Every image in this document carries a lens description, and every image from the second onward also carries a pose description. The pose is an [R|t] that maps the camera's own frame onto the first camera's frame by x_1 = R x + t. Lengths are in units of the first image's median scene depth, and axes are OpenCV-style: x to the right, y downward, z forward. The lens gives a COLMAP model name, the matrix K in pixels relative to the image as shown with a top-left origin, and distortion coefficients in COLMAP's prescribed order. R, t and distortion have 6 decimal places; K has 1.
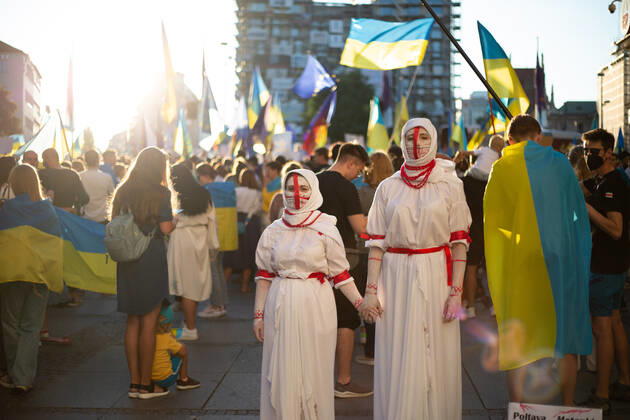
lens RADIAL K [[946.4, 0, 321.4], [0, 946.4, 187.9], [0, 0, 1]] dist [0.010038, -0.109252]
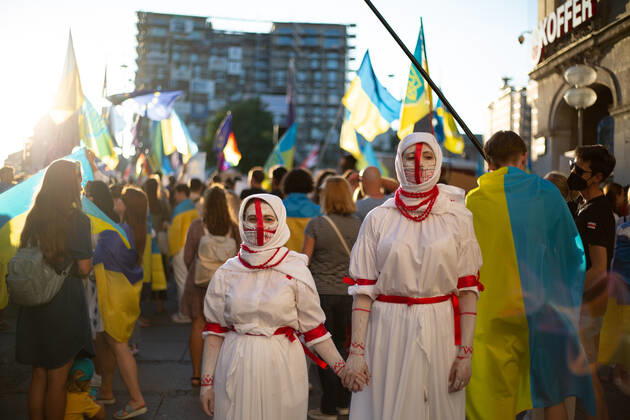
lens RADIAL K [[872.7, 0, 306.6], [0, 872.7, 202.6], [0, 0, 1]] dist [-0.030343, -0.034489]
pose [[0.993056, 0.016435, 0.116485, -0.071638], [-0.015333, 0.999829, -0.010349, -0.005750], [-0.116635, 0.008491, 0.993139, 0.282785]]
